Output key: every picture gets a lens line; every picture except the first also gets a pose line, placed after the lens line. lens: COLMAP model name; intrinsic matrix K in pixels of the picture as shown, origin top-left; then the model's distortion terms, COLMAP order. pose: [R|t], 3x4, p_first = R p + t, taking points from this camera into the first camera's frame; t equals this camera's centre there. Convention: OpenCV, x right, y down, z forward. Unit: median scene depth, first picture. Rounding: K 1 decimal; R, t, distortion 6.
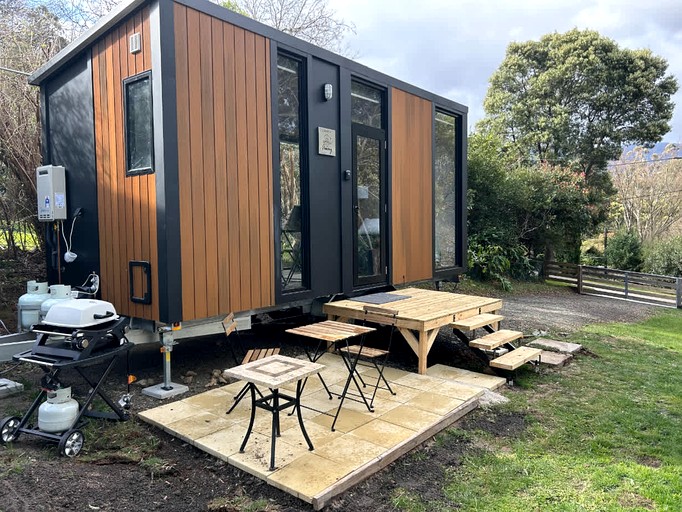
lens RADIAL K [[483.1, 0, 342.4], [0, 483.1, 270.4], [0, 0, 1]] dist [0.074931, -0.192263]
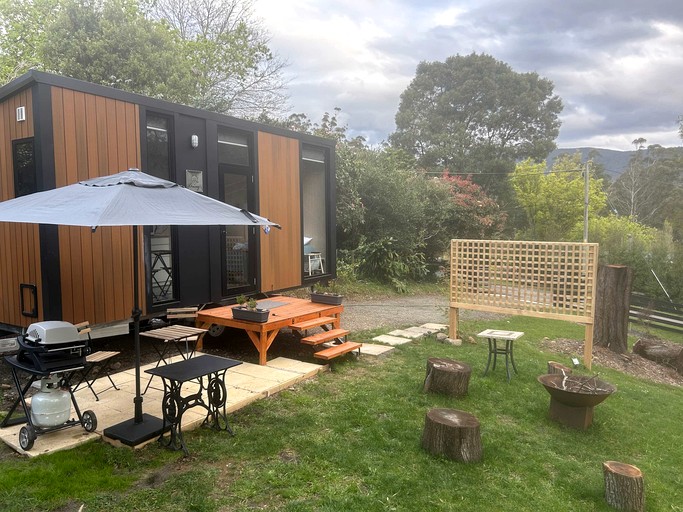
lens RADIAL K [[483.8, 0, 342.9], [0, 483.8, 270.4], [0, 0, 1]] dist [0.074931, -0.192263]
pose [[0.992557, -0.010443, 0.121330, 0.181538], [0.010477, 0.999945, 0.000355, -0.031899], [-0.121327, 0.000918, 0.992612, -0.264966]]
